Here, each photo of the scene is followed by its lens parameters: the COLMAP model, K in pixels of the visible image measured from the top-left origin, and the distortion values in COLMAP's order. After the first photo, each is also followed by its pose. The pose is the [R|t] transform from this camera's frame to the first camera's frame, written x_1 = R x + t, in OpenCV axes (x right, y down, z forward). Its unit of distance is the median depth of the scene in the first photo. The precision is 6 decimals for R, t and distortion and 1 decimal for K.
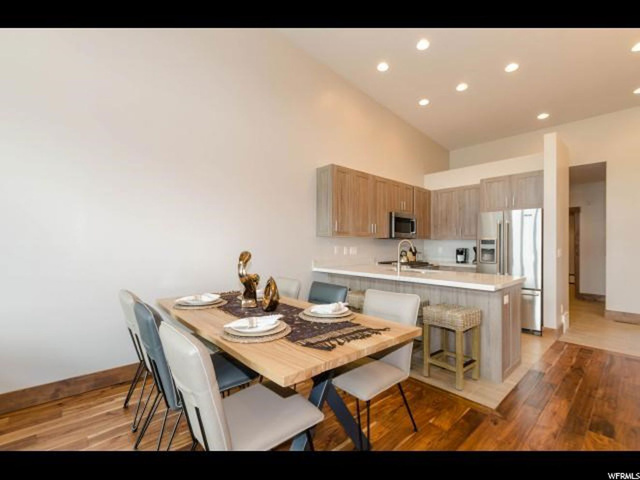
lens RADIAL K [[284.5, 0, 322.6], [0, 284.5, 243.0], [0, 0, 1]] dist [0.001310, 0.000146]
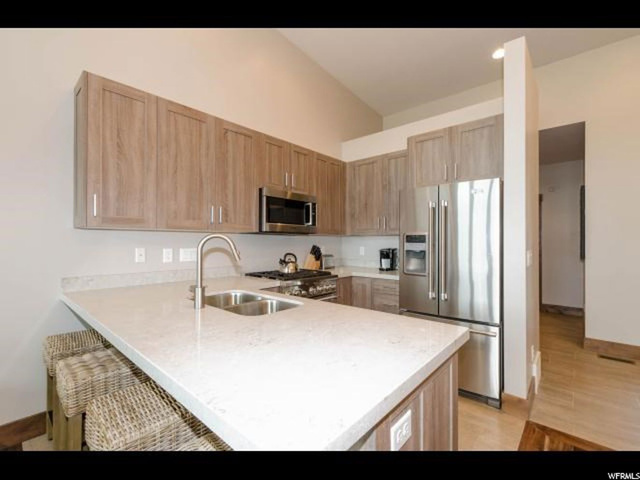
lens RADIAL K [[297.2, 0, 320.0], [0, 297.2, 240.0], [0, 0, 1]] dist [0.000094, 0.000026]
pose [[0.992943, -0.001955, 0.118578, 0.310131], [0.002391, 0.999991, -0.003532, 0.000346], [-0.118570, 0.003791, 0.992938, 0.411233]]
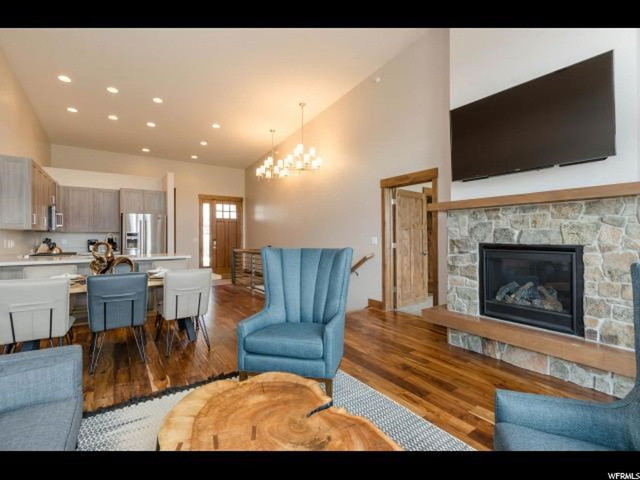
lens RADIAL K [[292.9, 0, 330.6], [0, 292.9, 233.9], [0, 0, 1]] dist [-0.000185, -0.000019]
pose [[0.101287, 0.002862, 0.994853, -0.786912], [0.001363, 0.999995, -0.003016, -0.001328], [-0.994856, 0.001662, 0.101282, -0.147608]]
